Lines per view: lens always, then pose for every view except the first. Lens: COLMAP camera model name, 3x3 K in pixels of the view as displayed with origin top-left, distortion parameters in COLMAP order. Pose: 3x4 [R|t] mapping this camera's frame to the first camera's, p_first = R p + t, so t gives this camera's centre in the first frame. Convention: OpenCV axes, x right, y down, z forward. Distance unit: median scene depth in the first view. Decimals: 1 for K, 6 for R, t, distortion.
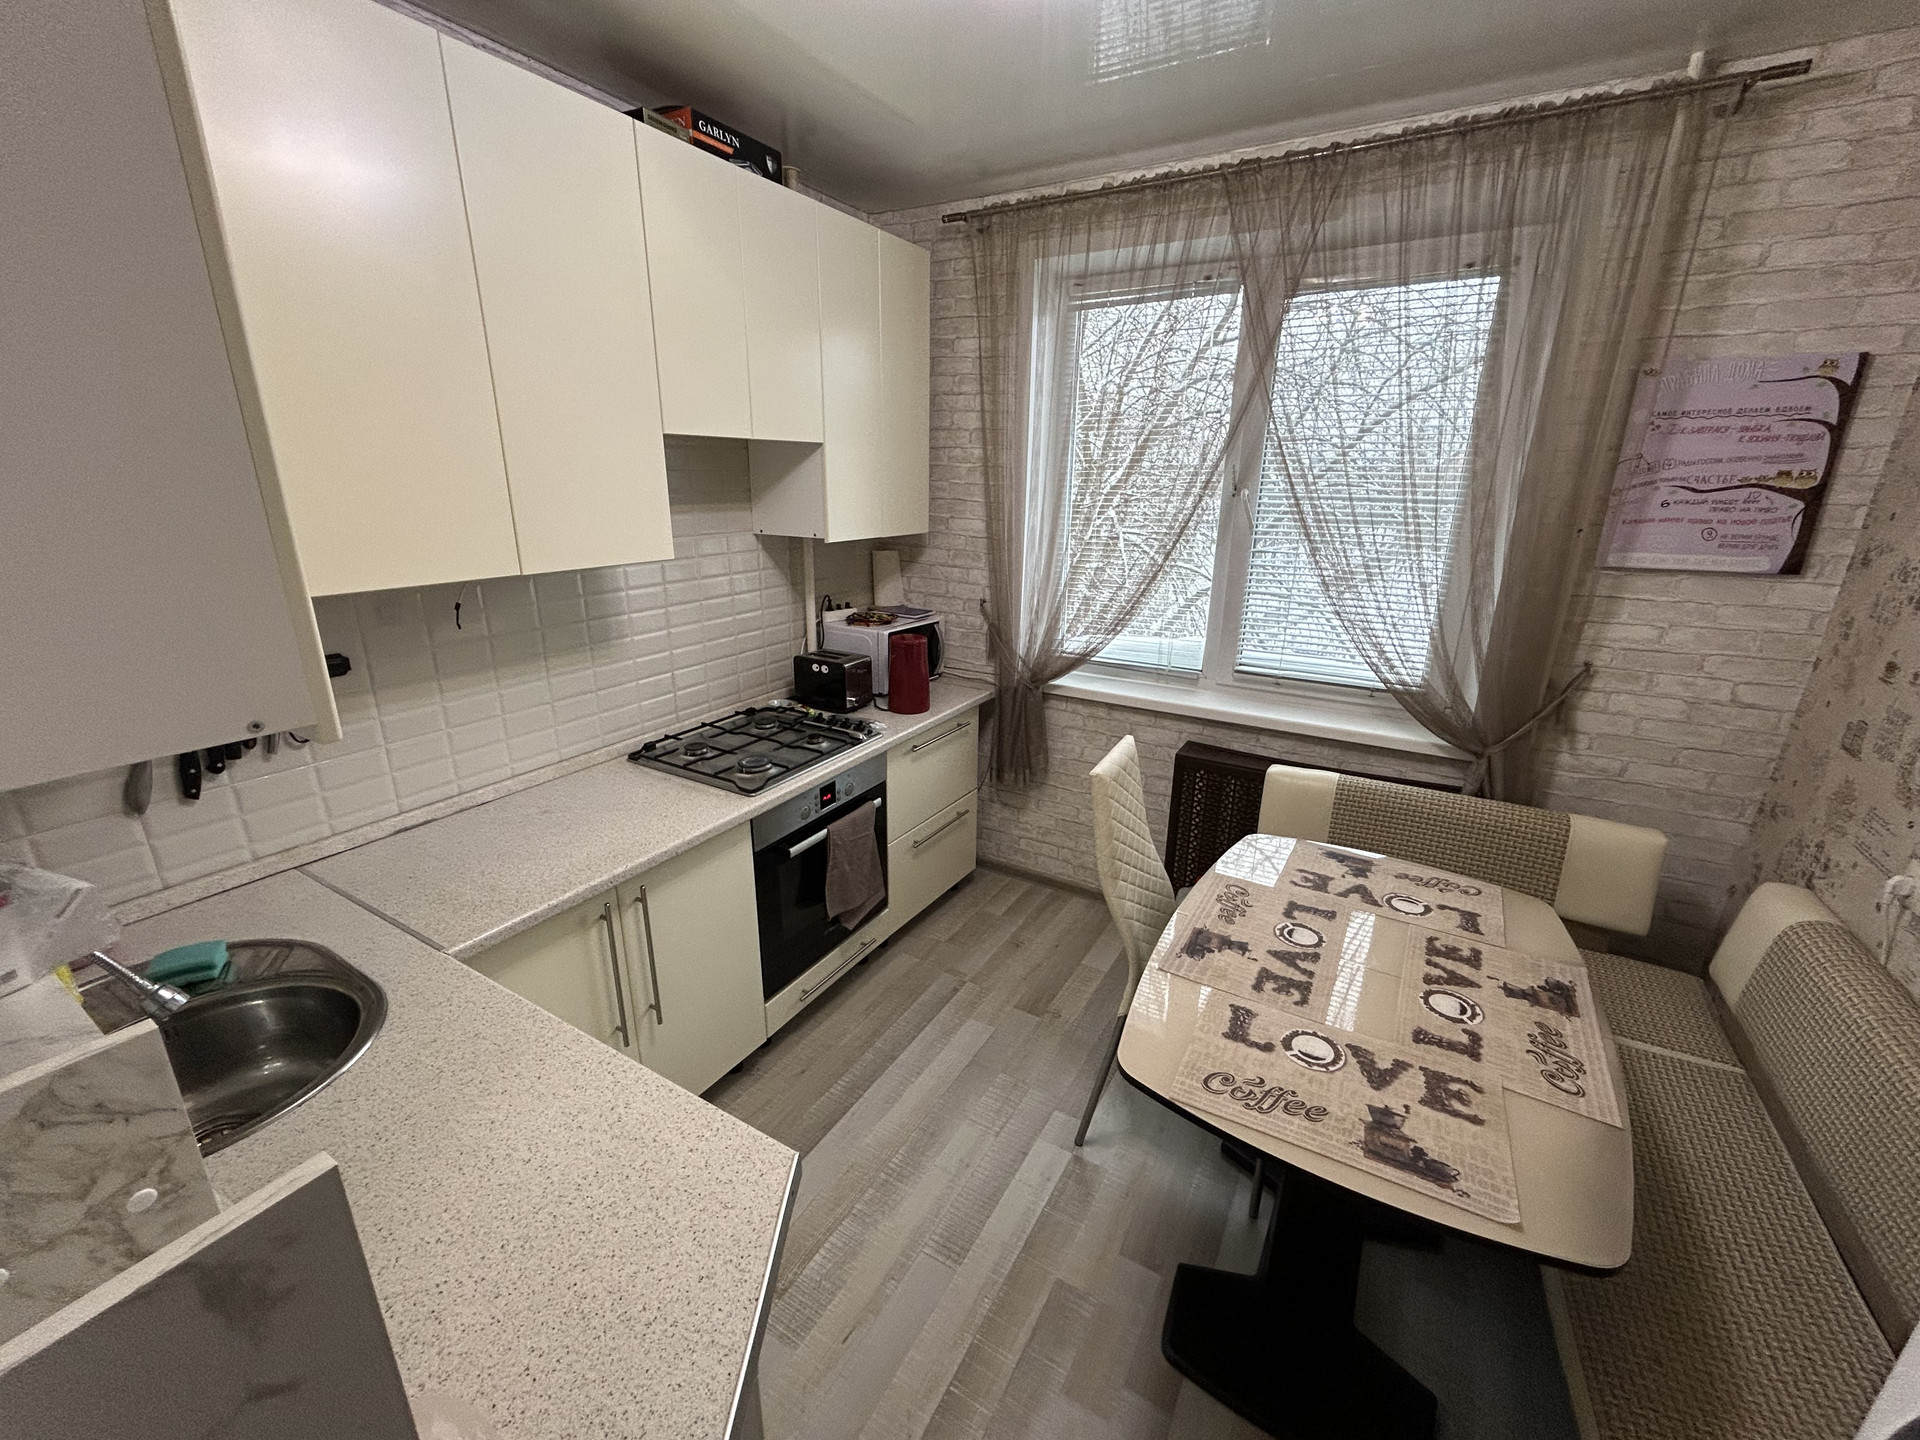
lens RADIAL K [[775.8, 0, 960.0], [0, 775.8, 720.0], [0, 0, 1]] dist [0.000917, 0.000051]
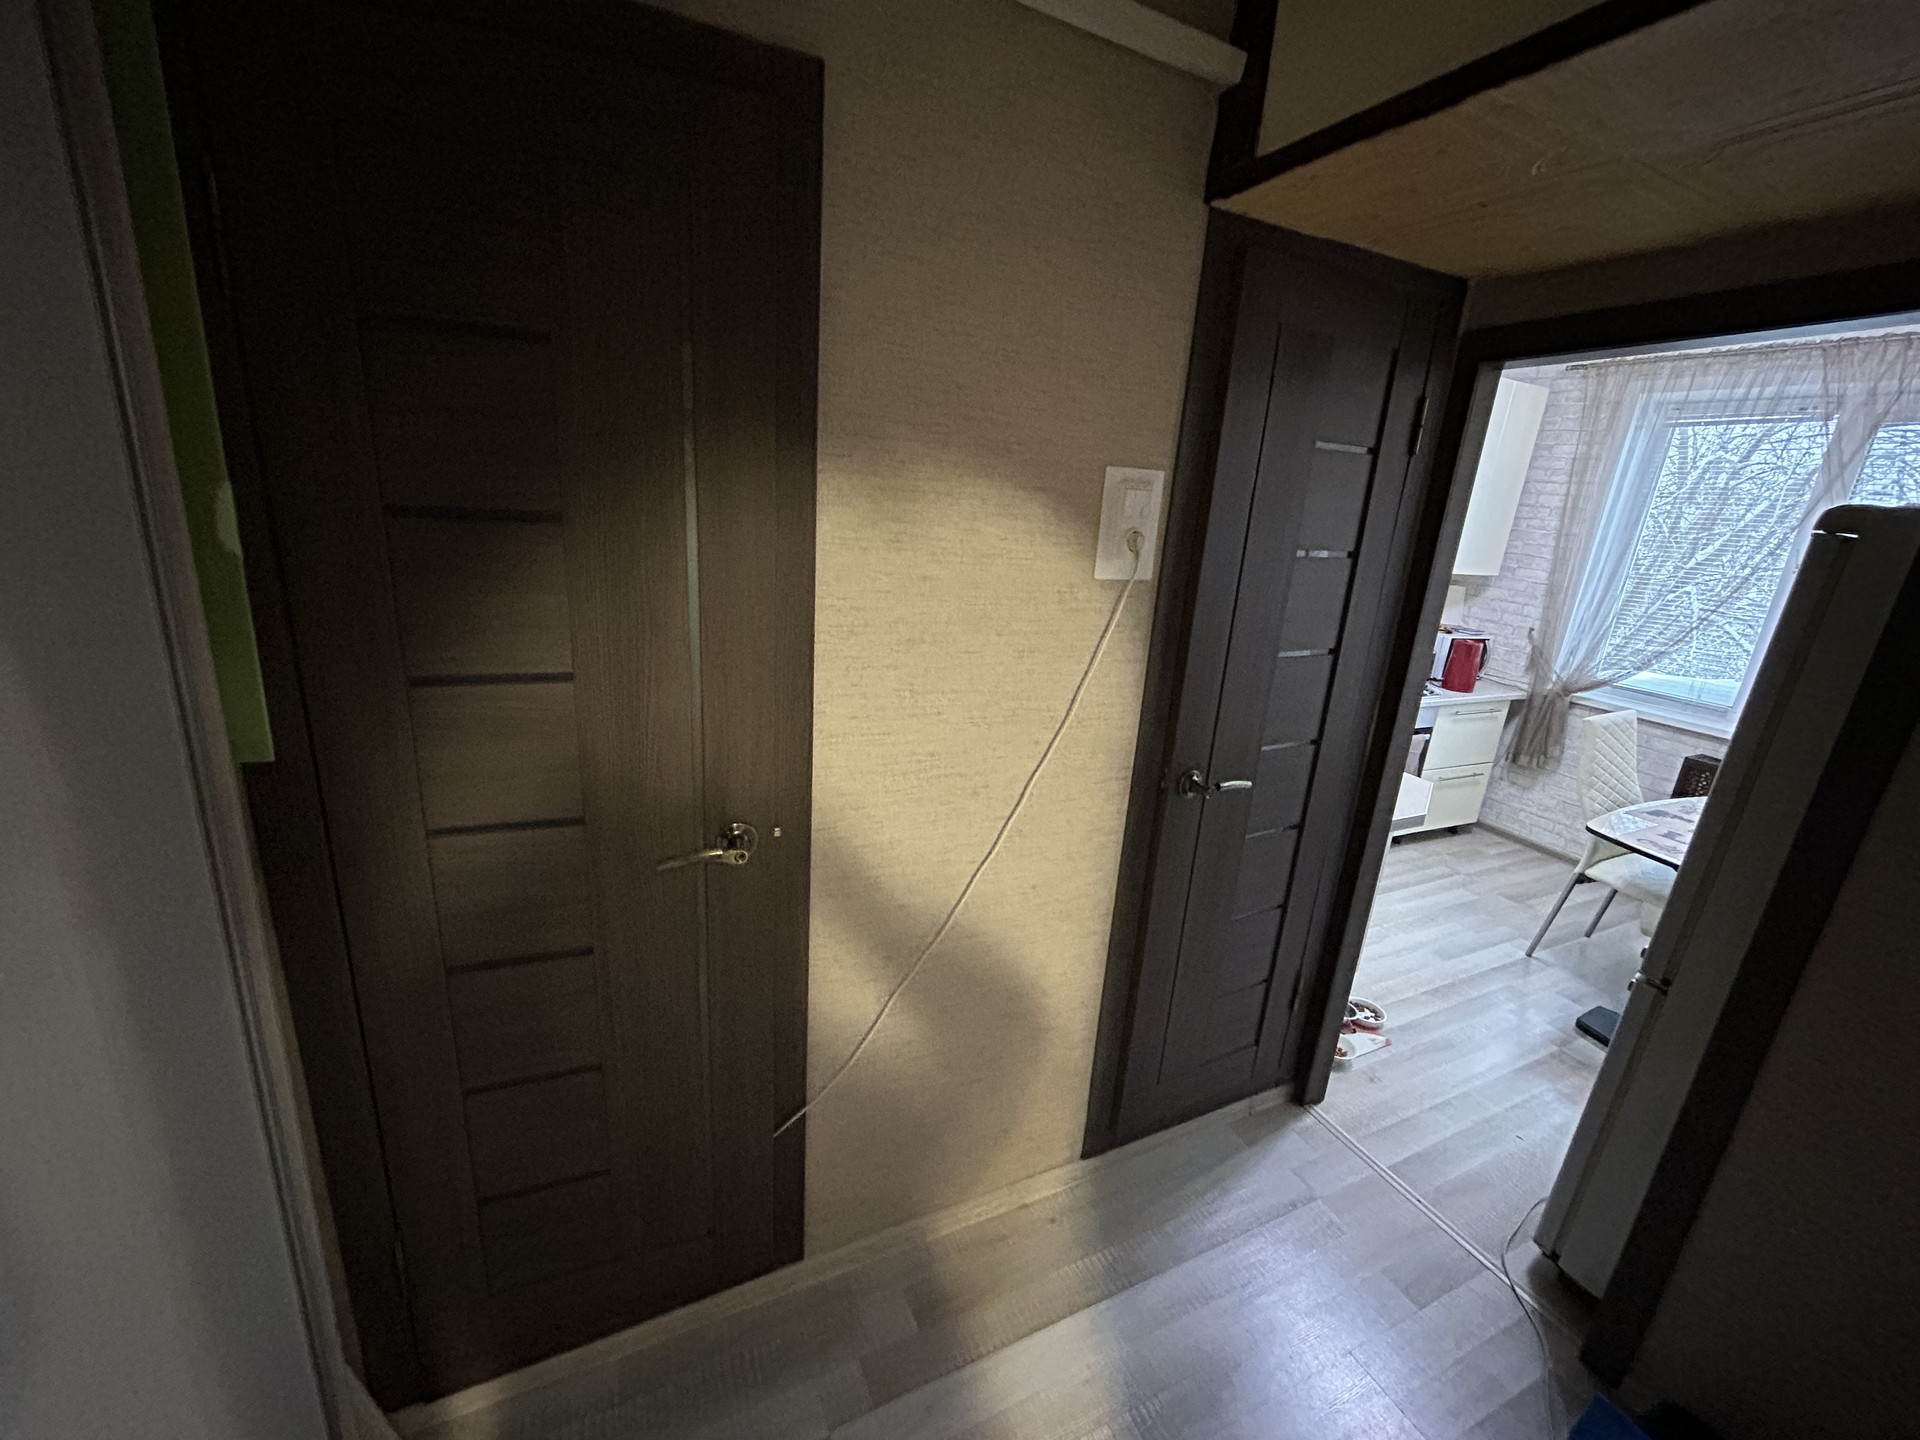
lens RADIAL K [[775.8, 0, 960.0], [0, 775.8, 720.0], [0, 0, 1]] dist [0.000917, 0.000051]
pose [[0.833932, 0.206299, -0.511857, -0.124507], [-0.235087, 0.971935, 0.008718, 0.363094], [0.499291, 0.113060, 0.859026, -1.057633]]
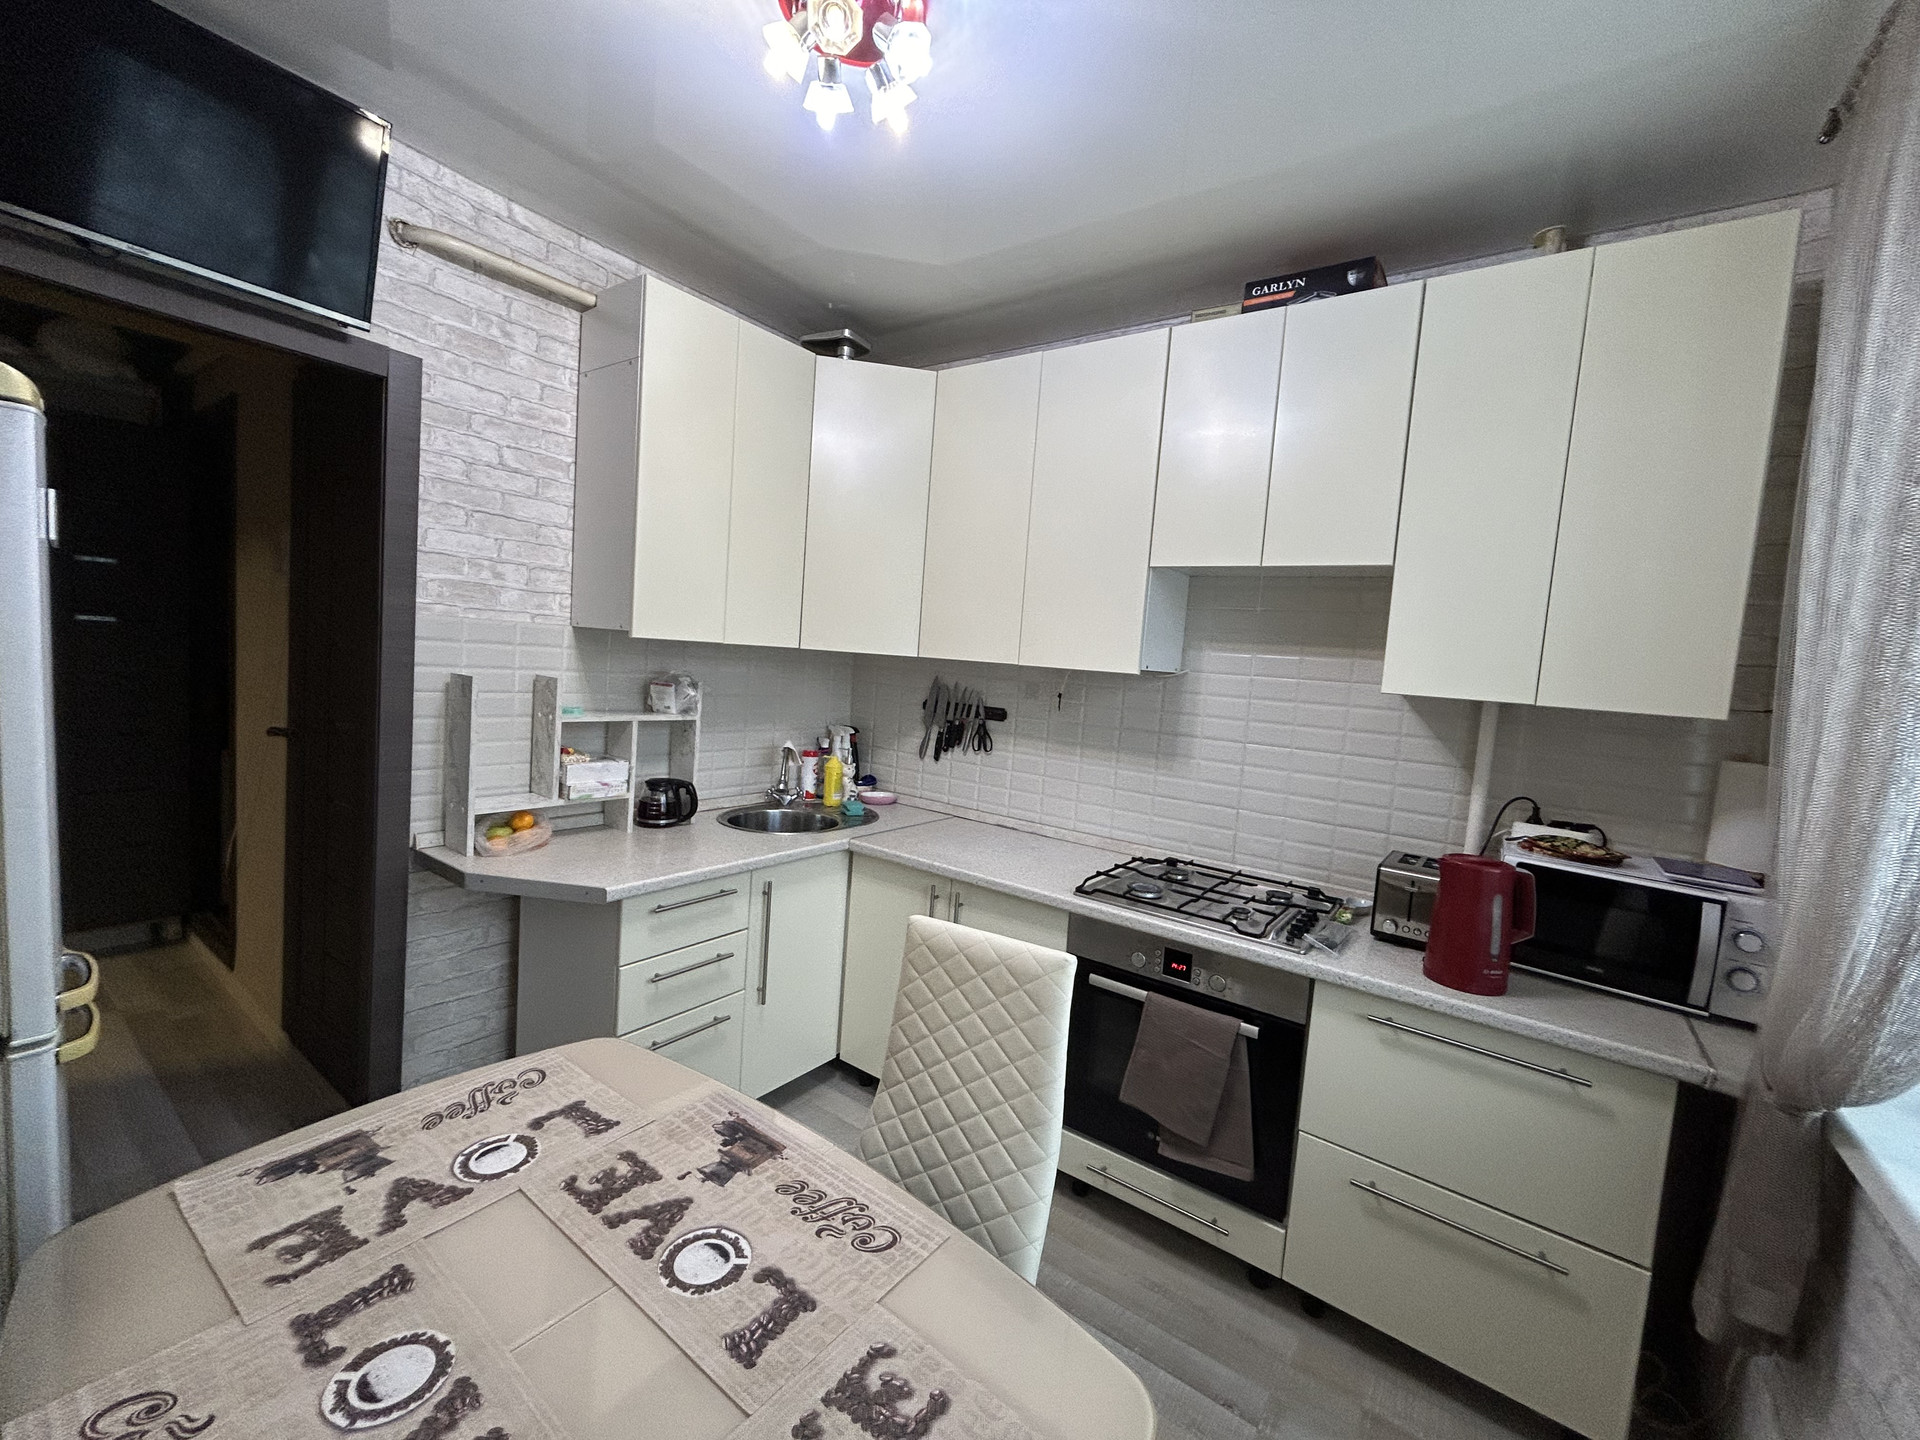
lens RADIAL K [[775.8, 0, 960.0], [0, 775.8, 720.0], [0, 0, 1]] dist [0.000917, 0.000051]
pose [[-0.090966, 0.059401, -0.994081, 0.781566], [-0.372789, 0.923609, 0.089303, -0.153747], [0.923446, 0.378706, -0.061873, 0.879056]]
